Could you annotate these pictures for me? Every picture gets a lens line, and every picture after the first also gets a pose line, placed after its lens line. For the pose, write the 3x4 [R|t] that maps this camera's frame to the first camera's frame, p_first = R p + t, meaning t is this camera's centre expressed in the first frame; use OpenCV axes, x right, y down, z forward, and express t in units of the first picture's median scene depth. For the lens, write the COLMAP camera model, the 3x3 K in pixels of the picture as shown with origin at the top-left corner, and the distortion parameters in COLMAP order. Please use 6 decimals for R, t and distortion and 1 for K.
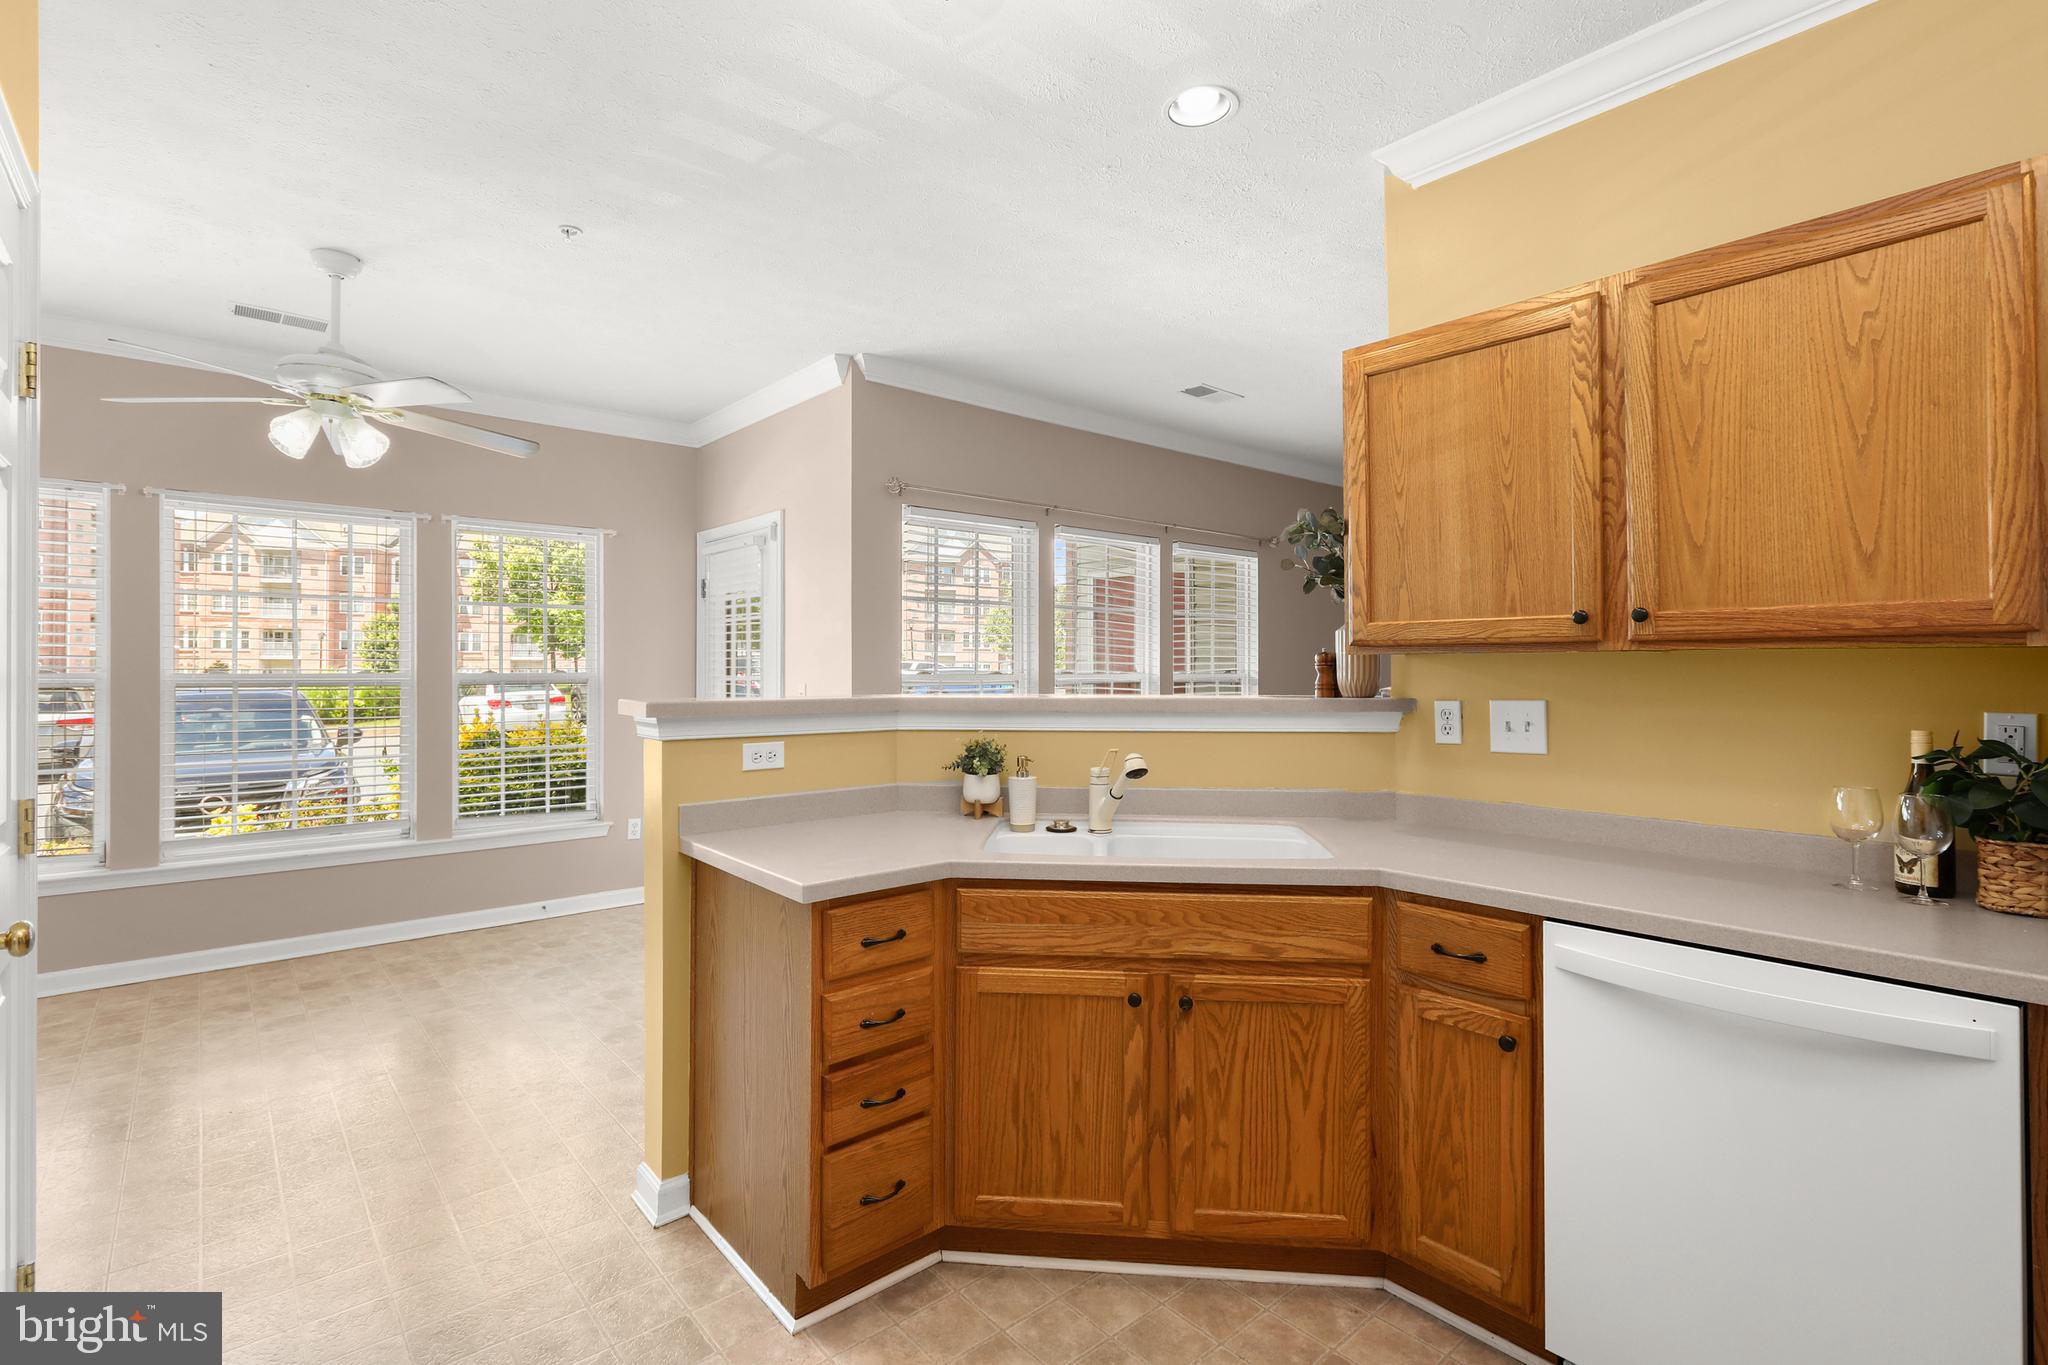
lens RADIAL K [[942.6, 0, 1023.6], [0, 942.6, 640.3], [0, 0, 1]] dist [-0.011849, 0.005849]
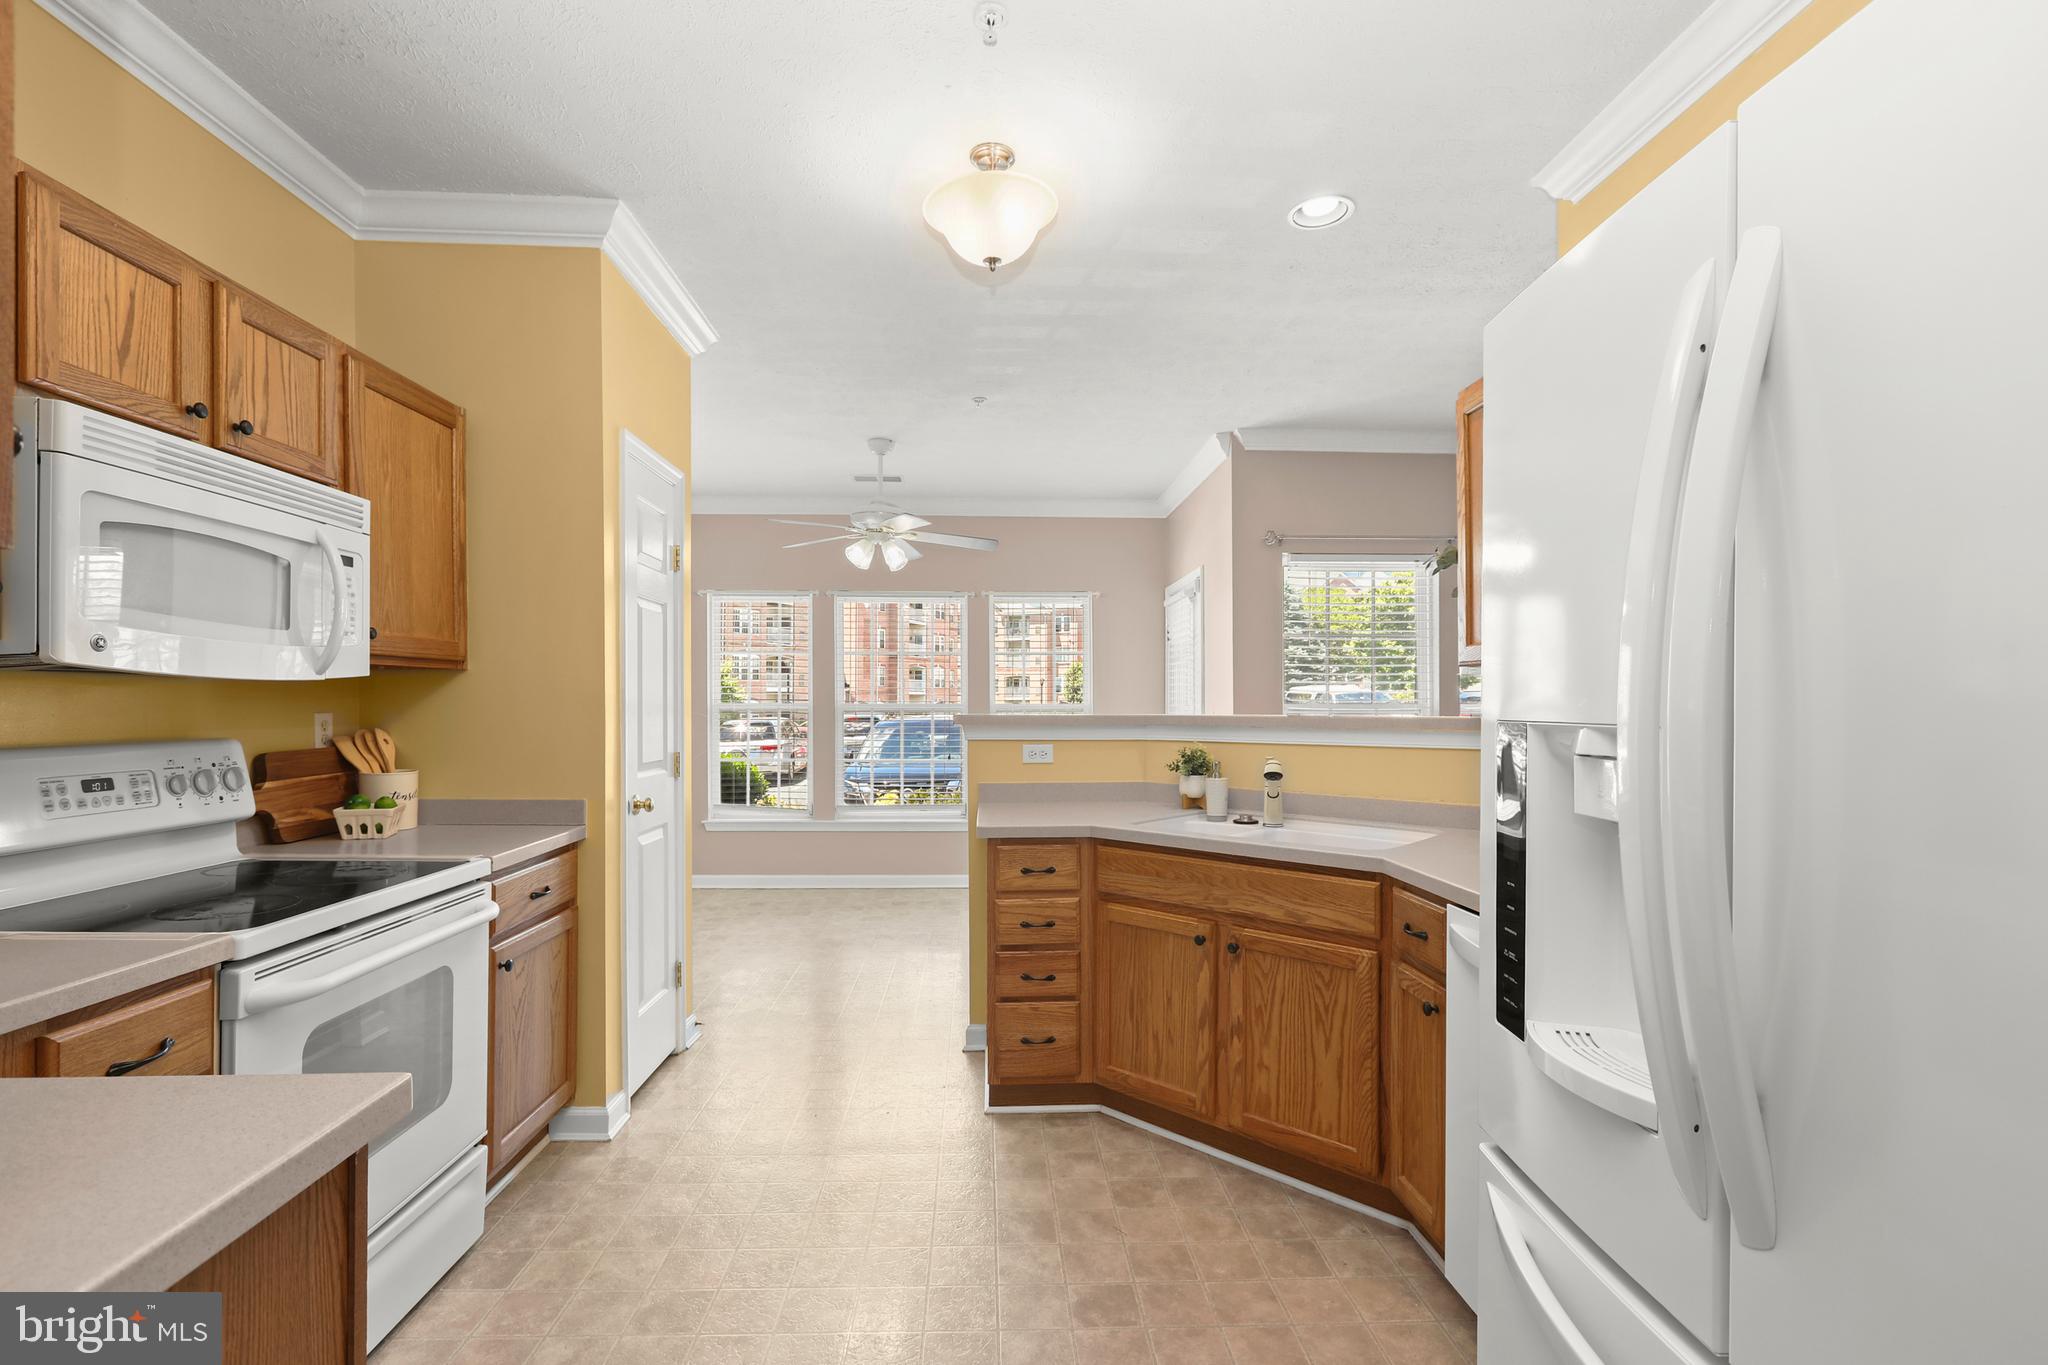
lens RADIAL K [[942.6, 0, 1033.3], [0, 942.6, 674.4], [0, 0, 1]] dist [-0.011849, 0.005849]
pose [[0.787934, -0.022138, -0.615361, 0.471028], [0.018832, 0.999752, -0.011854, 0.013702], [0.615471, -0.002248, 0.788156, -0.112163]]
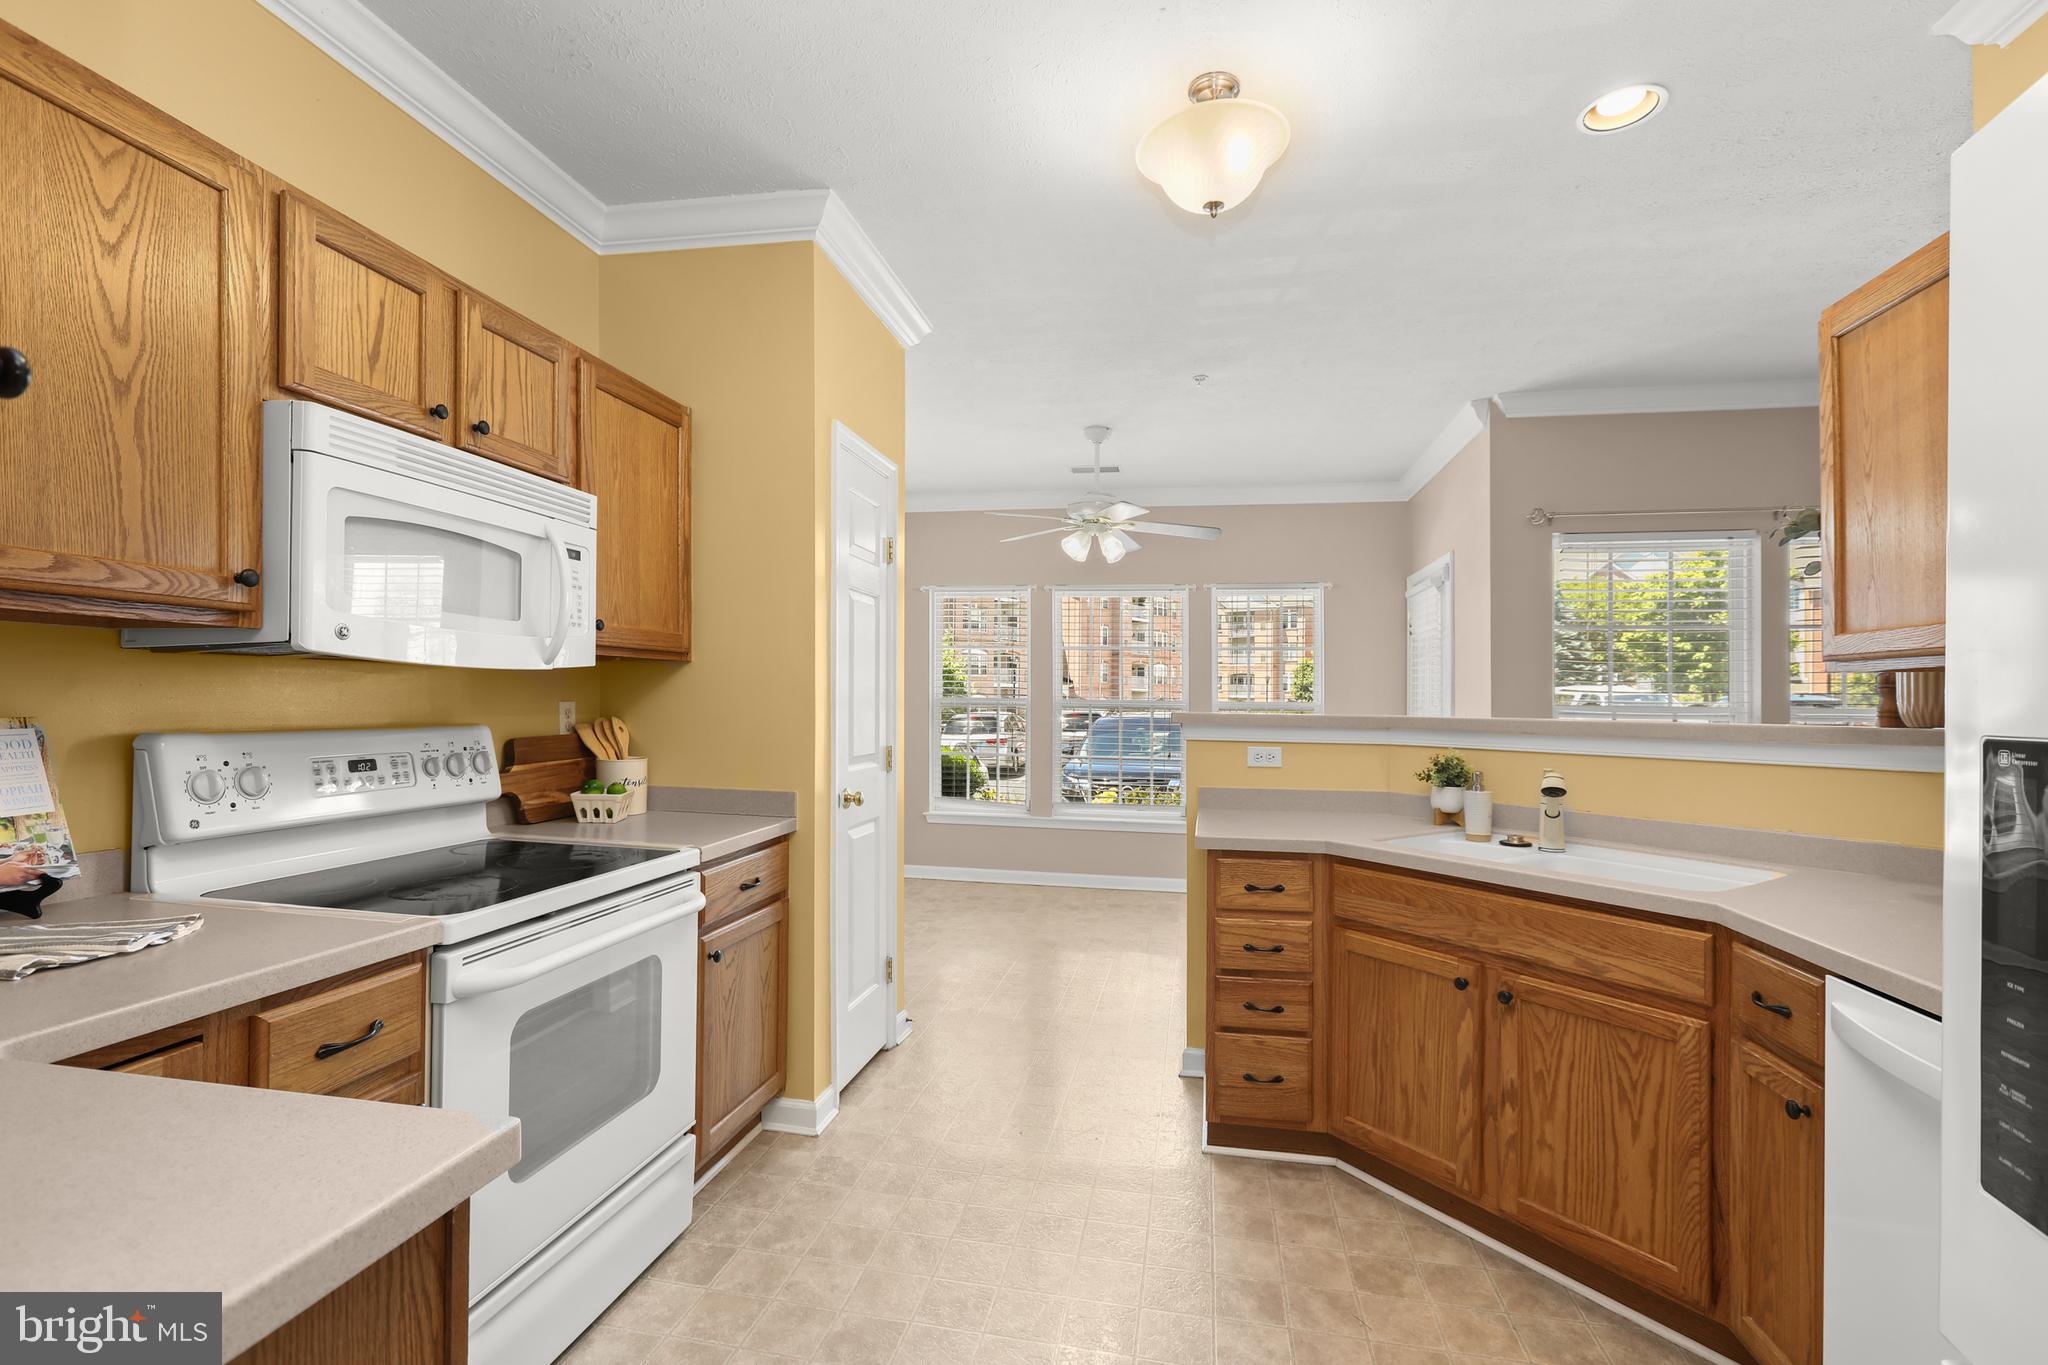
lens RADIAL K [[942.6, 0, 1015.3], [0, 942.6, 661.4], [0, 0, 1]] dist [-0.011849, 0.005849]
pose [[0.609594, -0.026462, -0.792272, 0.430320], [0.009914, 0.999619, -0.025760, 0.015107], [0.792651, 0.007849, 0.609624, -0.062280]]
